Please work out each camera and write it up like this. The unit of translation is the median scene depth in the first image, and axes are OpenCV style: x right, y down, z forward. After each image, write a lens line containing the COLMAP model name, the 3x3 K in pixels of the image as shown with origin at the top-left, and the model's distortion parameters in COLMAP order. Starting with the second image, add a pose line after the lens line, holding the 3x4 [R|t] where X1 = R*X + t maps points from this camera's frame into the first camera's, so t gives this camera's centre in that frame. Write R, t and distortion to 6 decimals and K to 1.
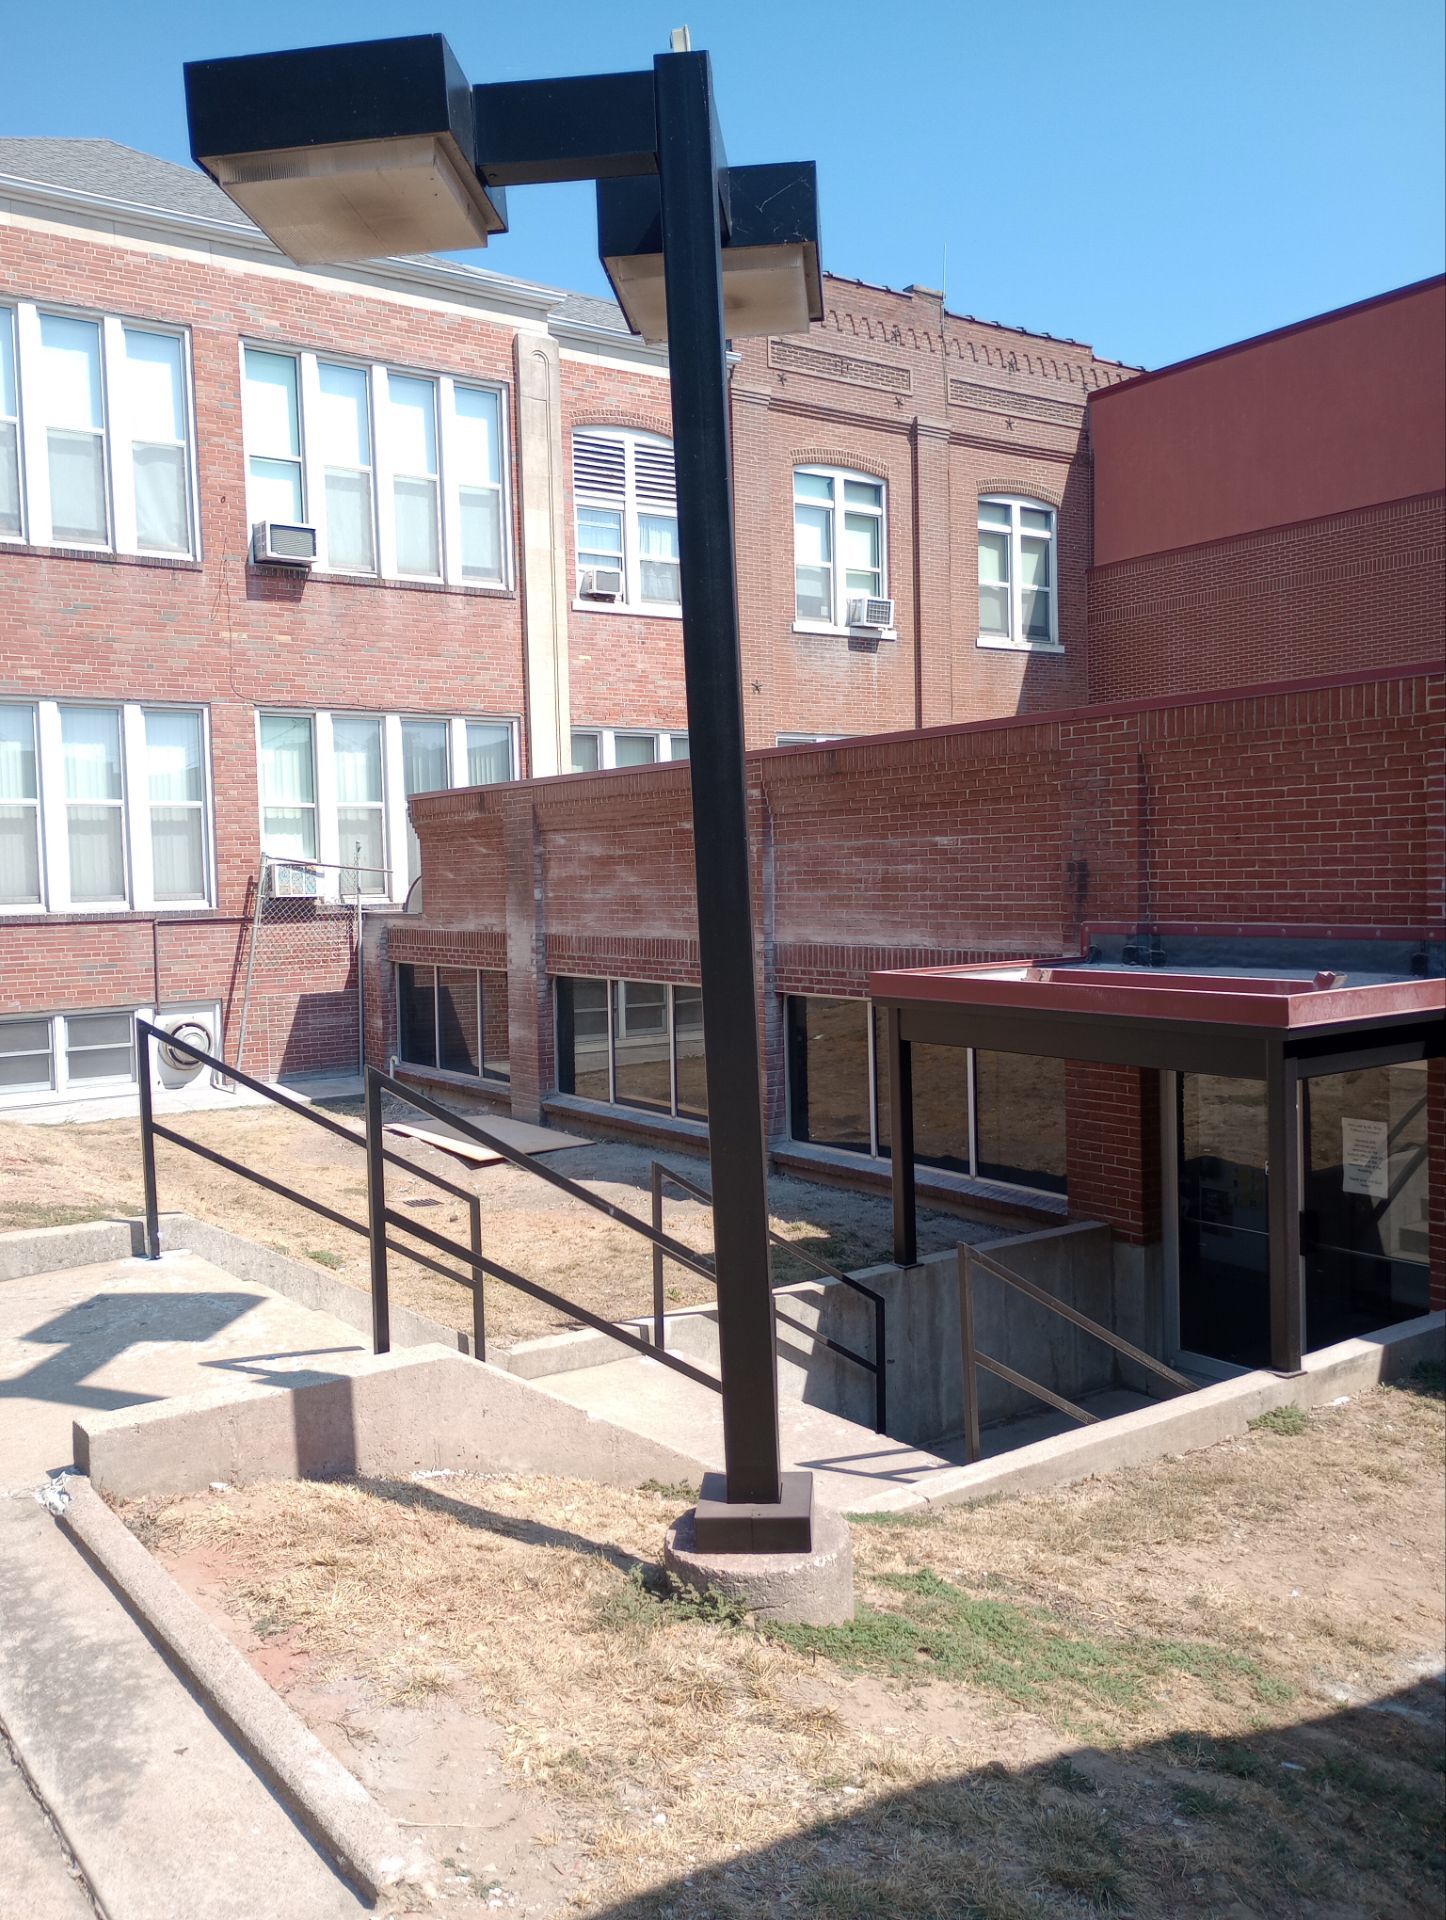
lens RADIAL K [[1611.5, 0, 723.1], [0, 1611.5, 959.9], [0, 0, 1]] dist [0.005852, -0.010986]
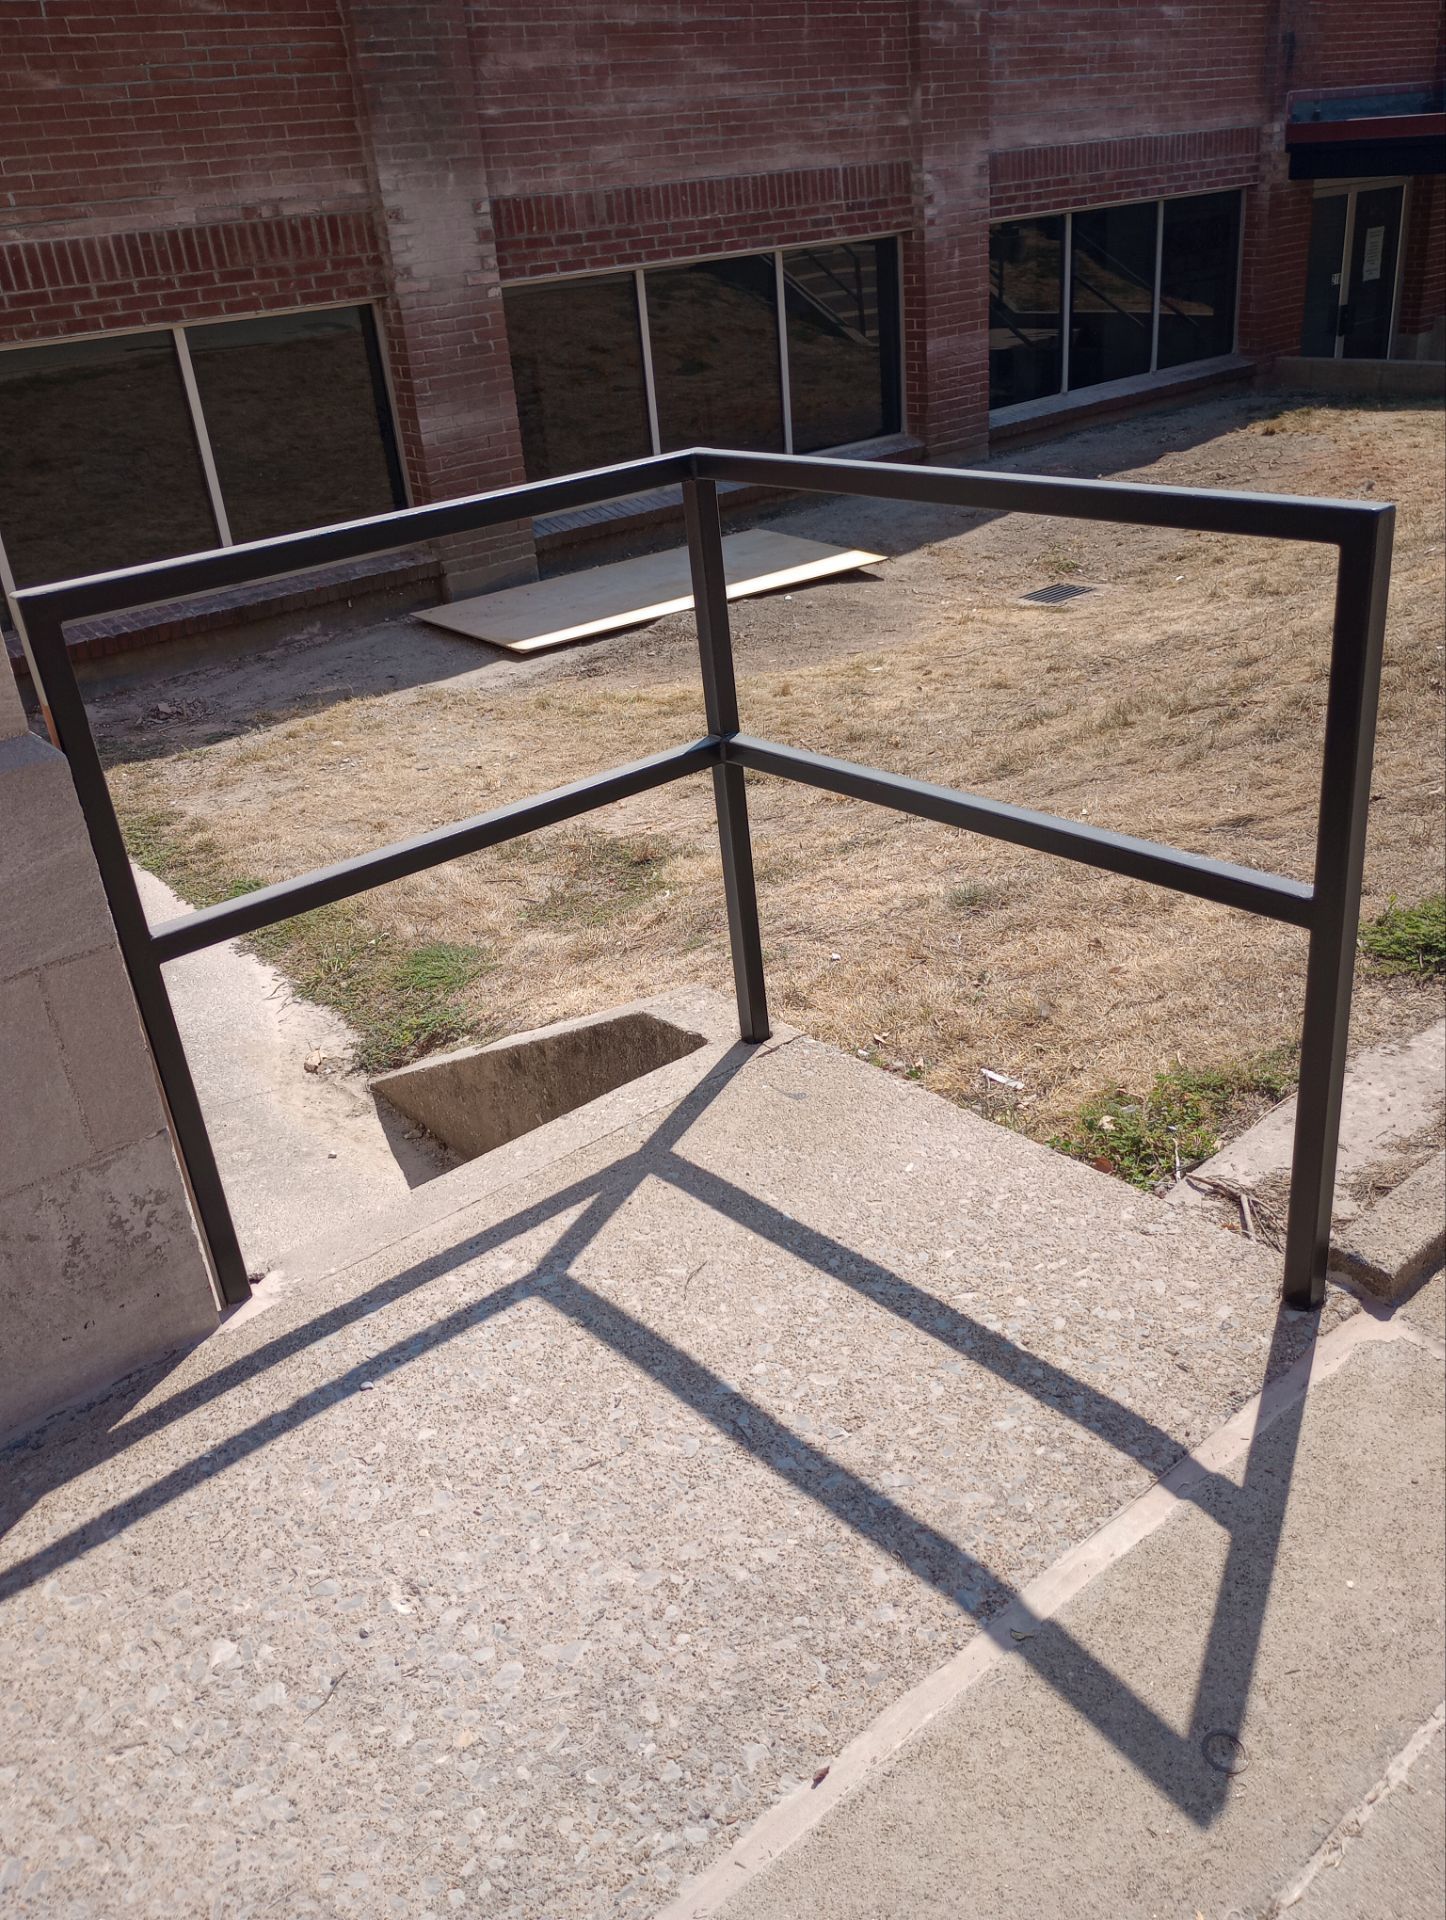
lens RADIAL K [[1611.5, 0, 724.7], [0, 1611.5, 962.8], [0, 0, 1]] dist [0.005852, -0.010986]
pose [[-0.105673, -0.419837, 0.901427, -0.741934], [0.130736, 0.892768, 0.431130, -0.011993], [-0.985769, 0.163408, -0.039454, 1.085476]]
